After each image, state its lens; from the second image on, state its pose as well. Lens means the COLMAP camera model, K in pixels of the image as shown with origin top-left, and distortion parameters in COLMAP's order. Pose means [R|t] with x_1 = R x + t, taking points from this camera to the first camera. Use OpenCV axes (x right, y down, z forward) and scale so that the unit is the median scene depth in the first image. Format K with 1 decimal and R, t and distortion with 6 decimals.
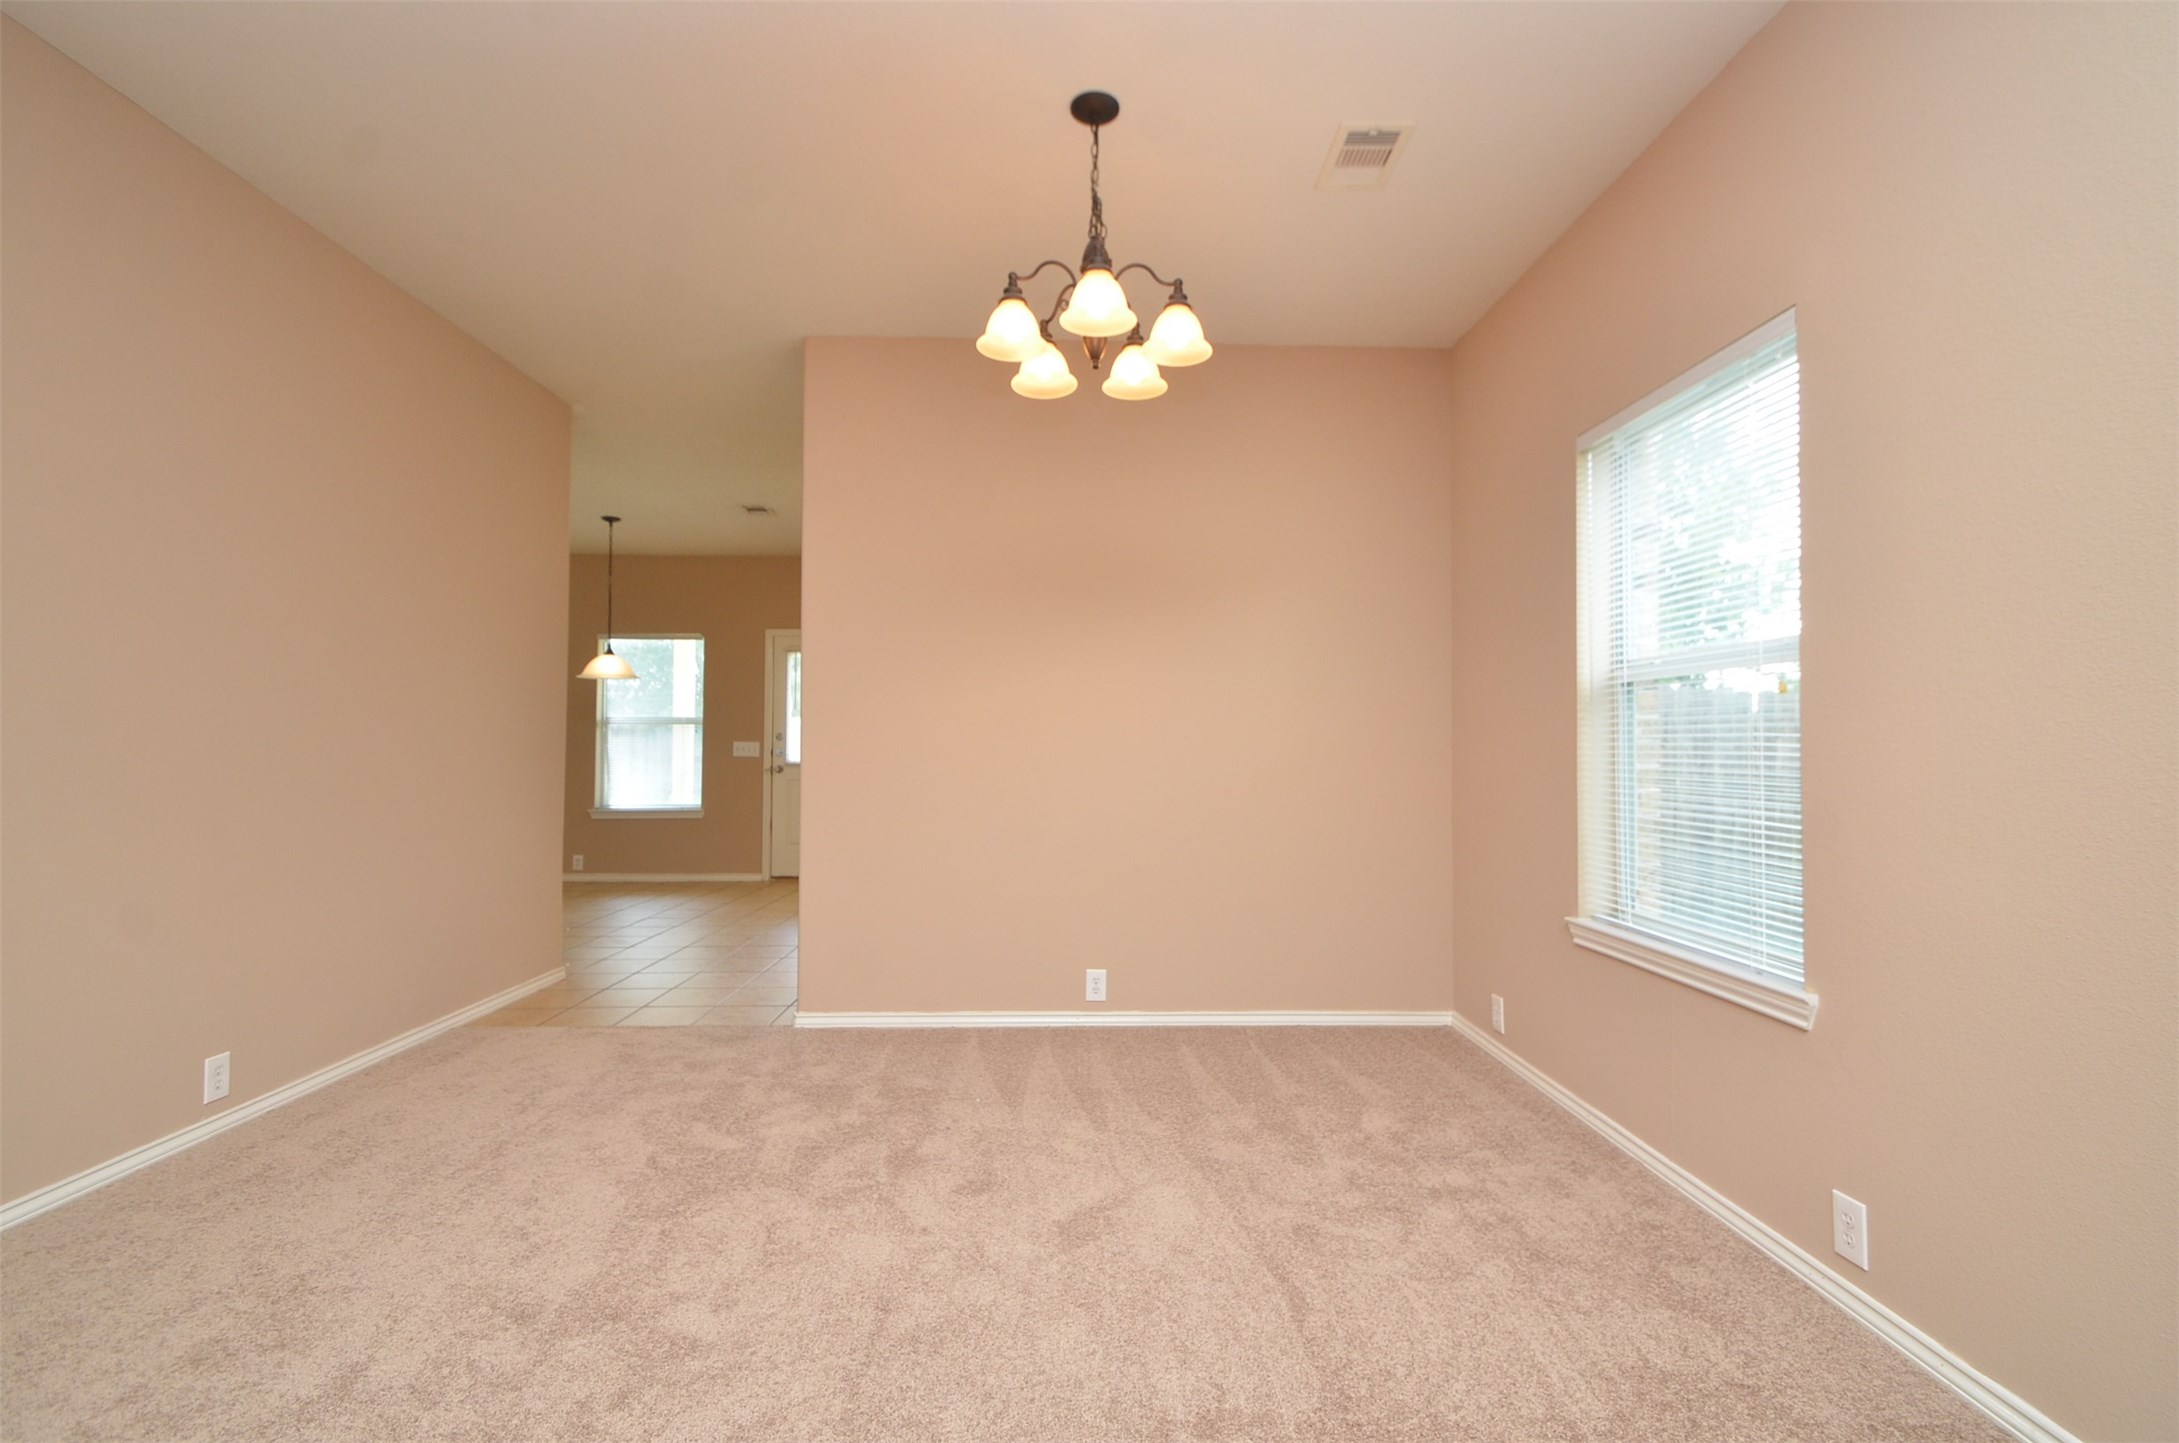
lens RADIAL K [[958.3, 0, 1109.0], [0, 958.3, 731.1], [0, 0, 1]] dist [0.003088, -0.007560]
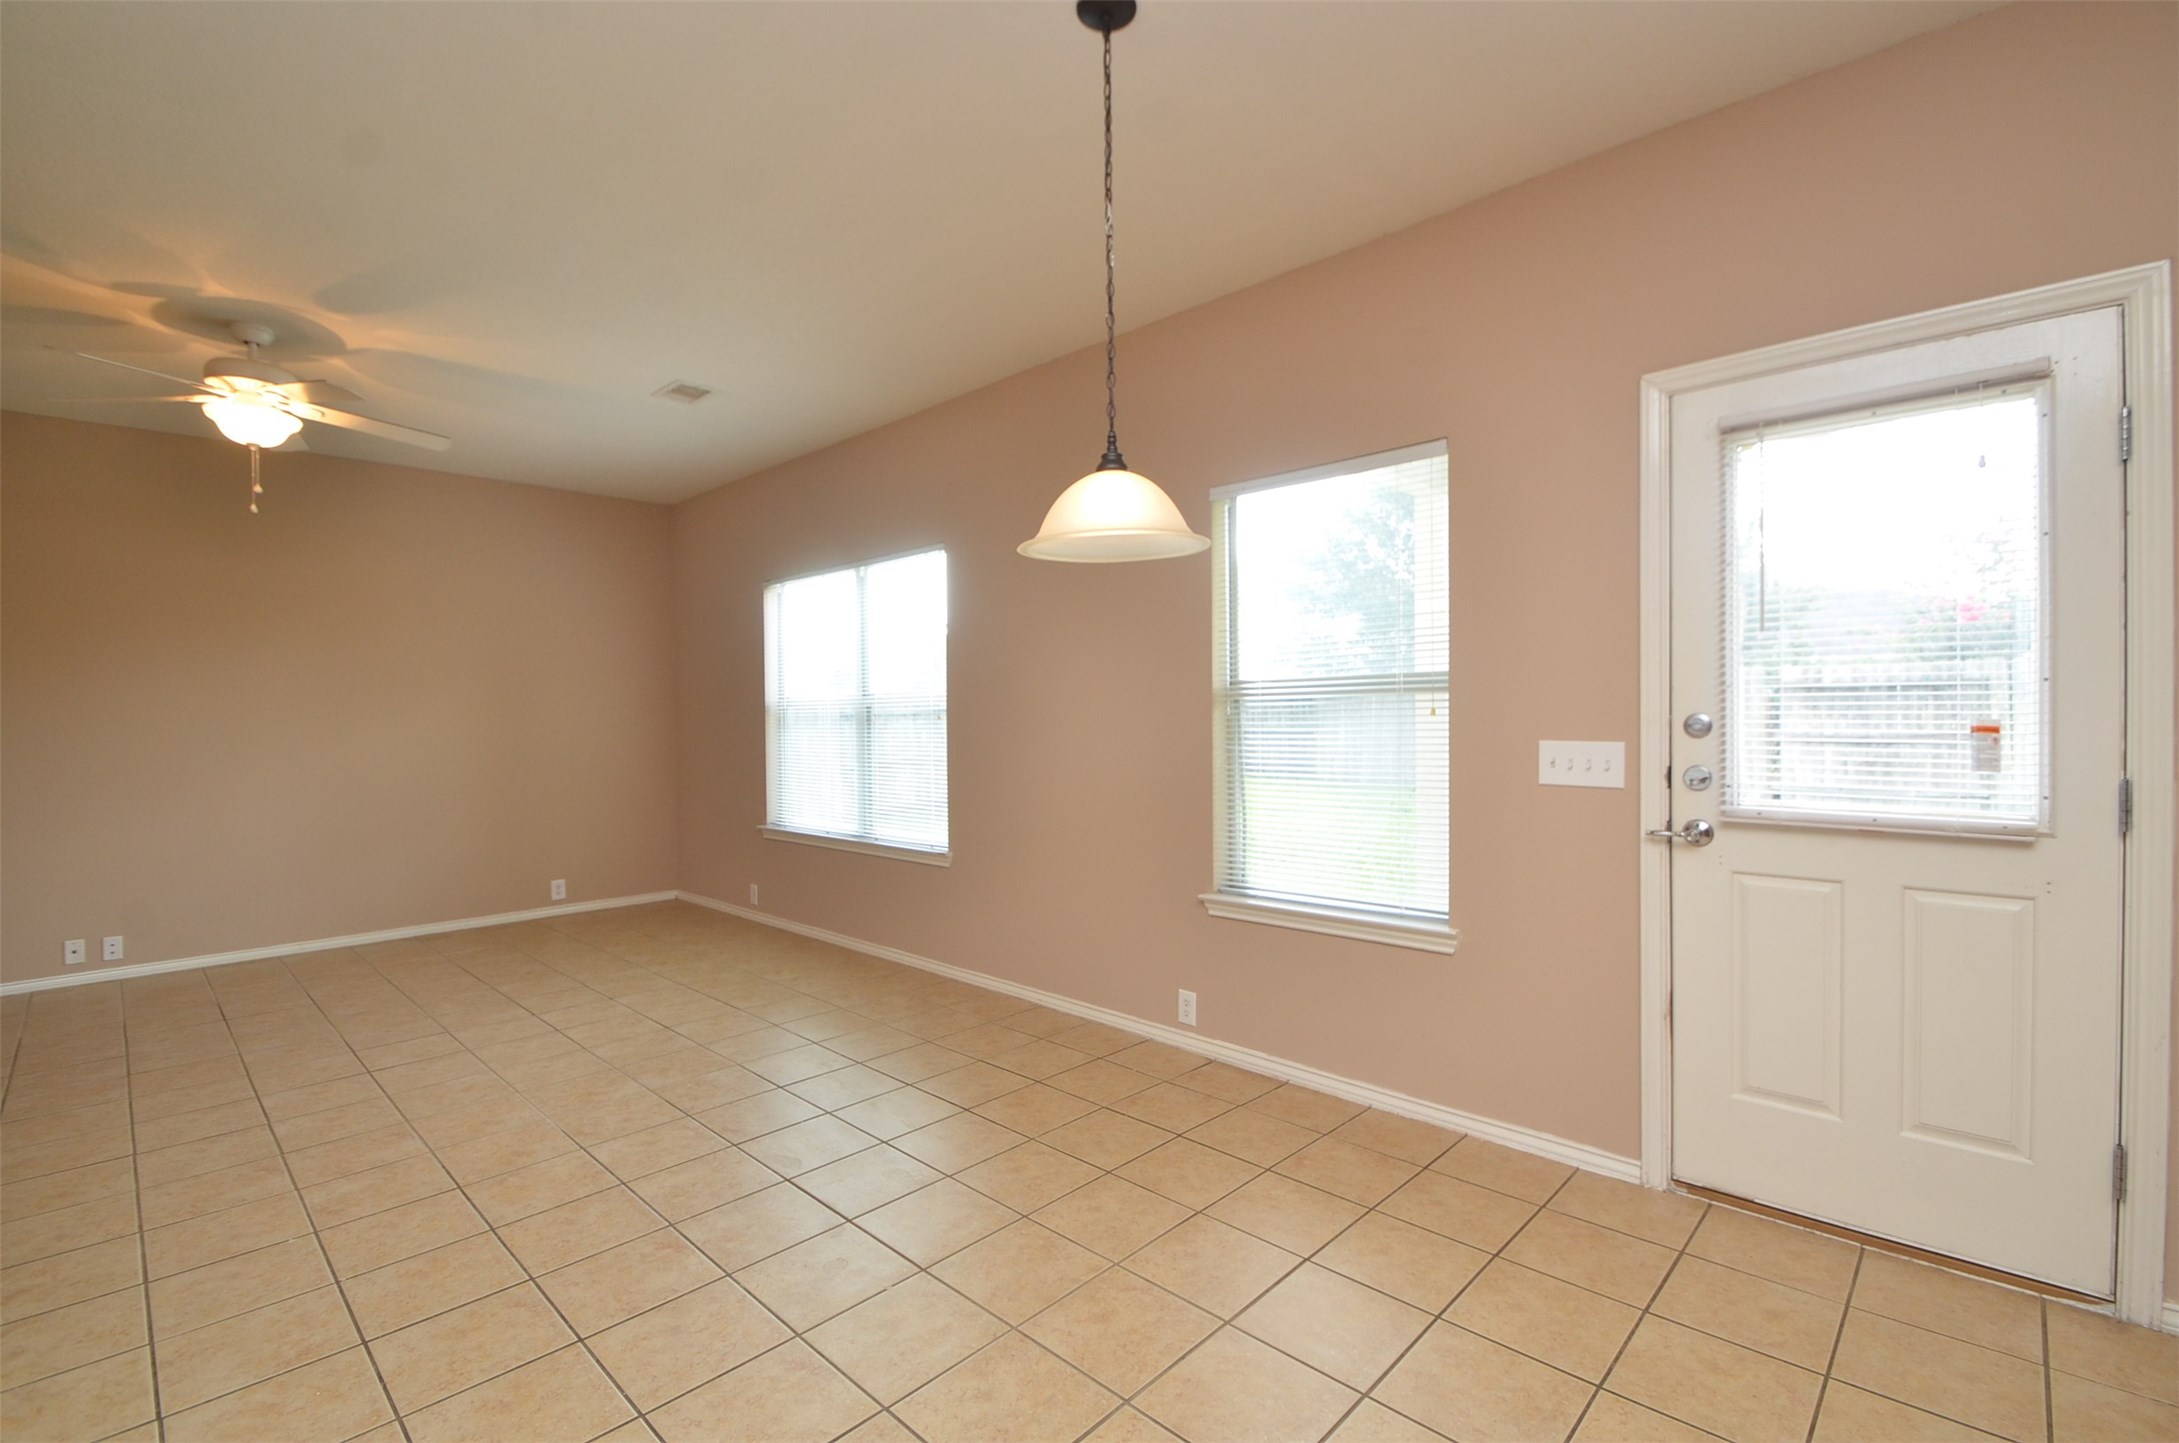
lens RADIAL K [[958.3, 0, 1098.0], [0, 958.3, 725.0], [0, 0, 1]] dist [0.003088, -0.007560]
pose [[0.709432, -0.004918, -0.704756, -0.278992], [0.030958, 0.999228, 0.024190, -0.007639], [0.704093, -0.038979, 0.709037, 0.689394]]
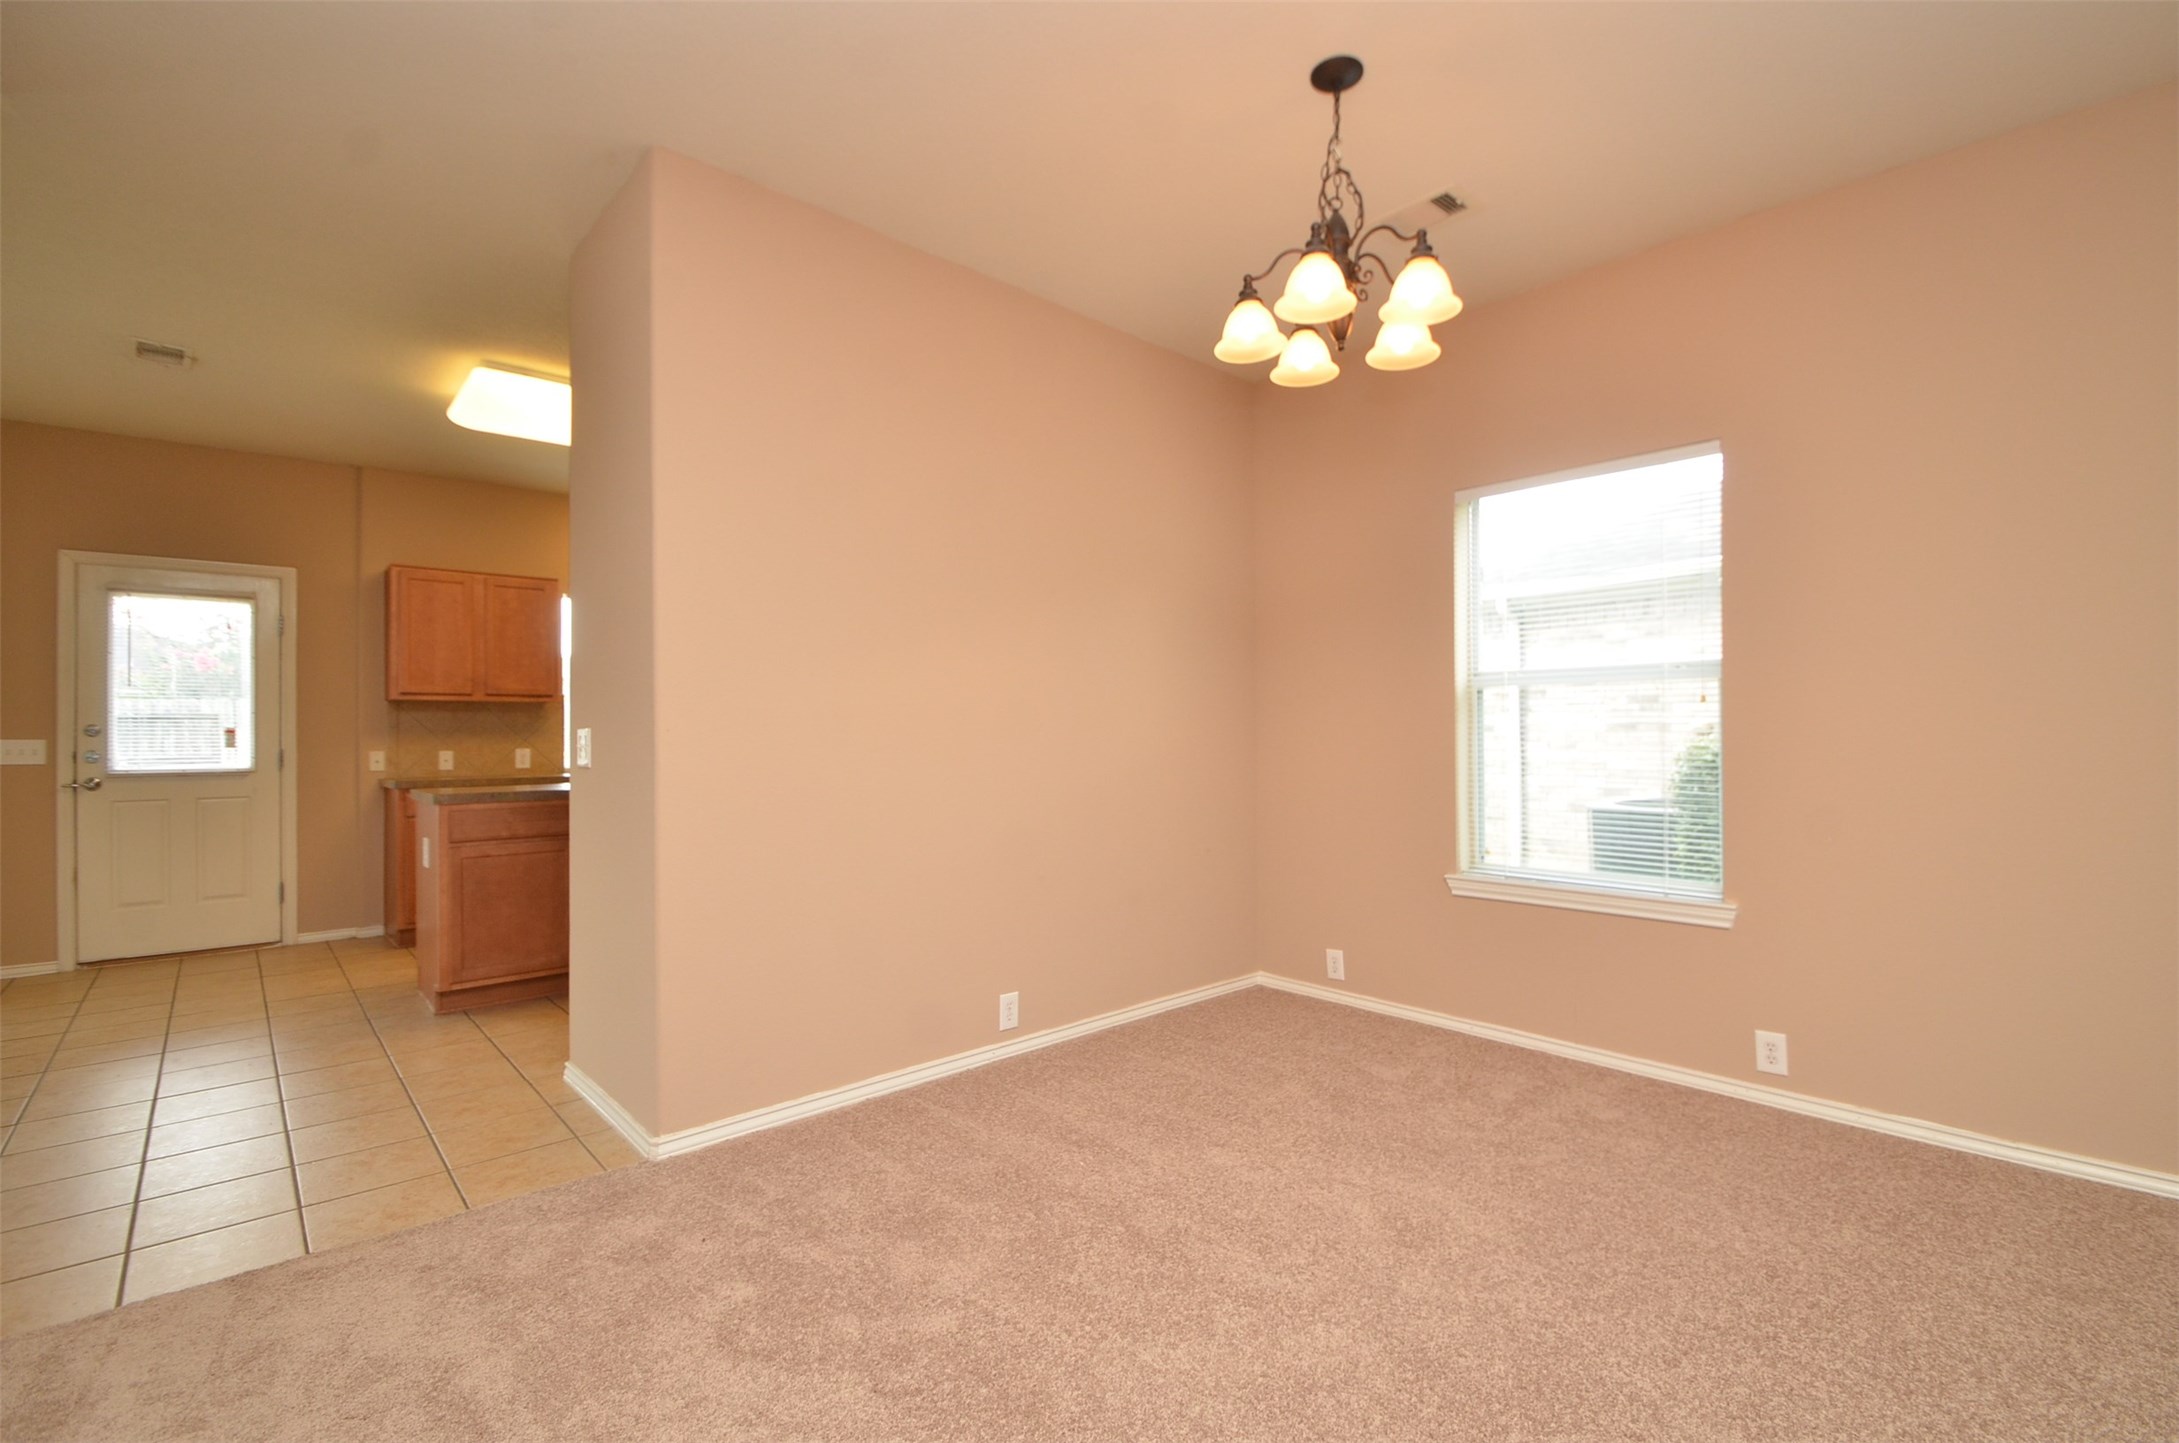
lens RADIAL K [[958.3, 0, 1083.8], [0, 958.3, 731.9], [0, 0, 1]] dist [0.003088, -0.007560]
pose [[0.758007, -0.009767, 0.652173, -0.275118], [-0.001840, 0.999852, 0.017112, -0.004889], [-0.652244, -0.014172, 0.757877, 0.144958]]
